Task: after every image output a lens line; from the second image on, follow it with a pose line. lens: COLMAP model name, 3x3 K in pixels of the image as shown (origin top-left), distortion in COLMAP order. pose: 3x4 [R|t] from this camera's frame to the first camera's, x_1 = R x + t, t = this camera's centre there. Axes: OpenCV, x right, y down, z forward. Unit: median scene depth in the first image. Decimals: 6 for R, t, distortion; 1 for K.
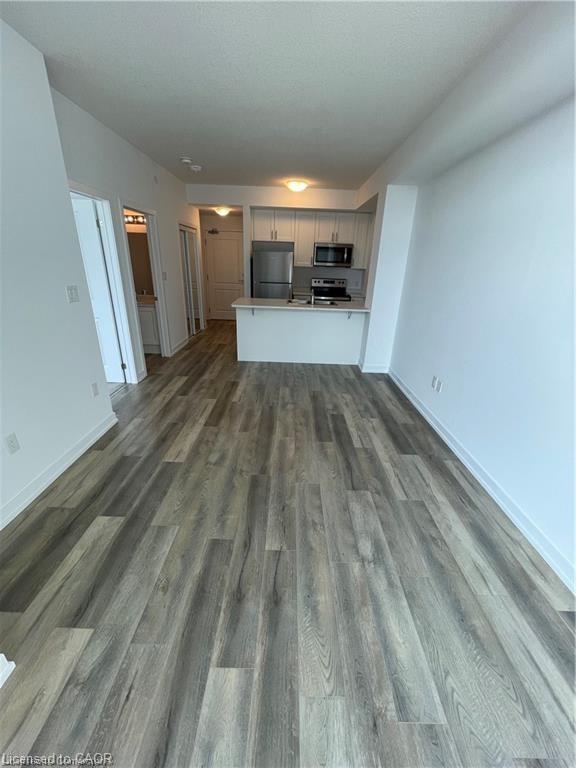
lens RADIAL K [[311.8, 0, 288.0], [0, 311.8, 384.0], [0, 0, 1]] dist [-0.002548, -0.000017]
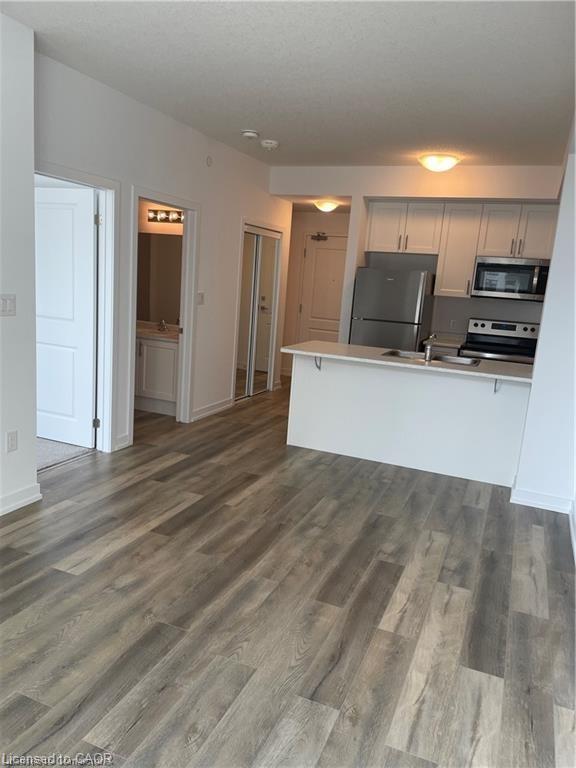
lens RADIAL K [[585.1, 0, 288.0], [0, 585.1, 384.0], [0, 0, 1]] dist [0.095540, -0.121585]
pose [[0.924675, 0.101751, -0.366910, 0.284665], [-0.178599, 0.966953, -0.181945, 0.016990], [0.336272, 0.233769, 0.912290, -0.007002]]
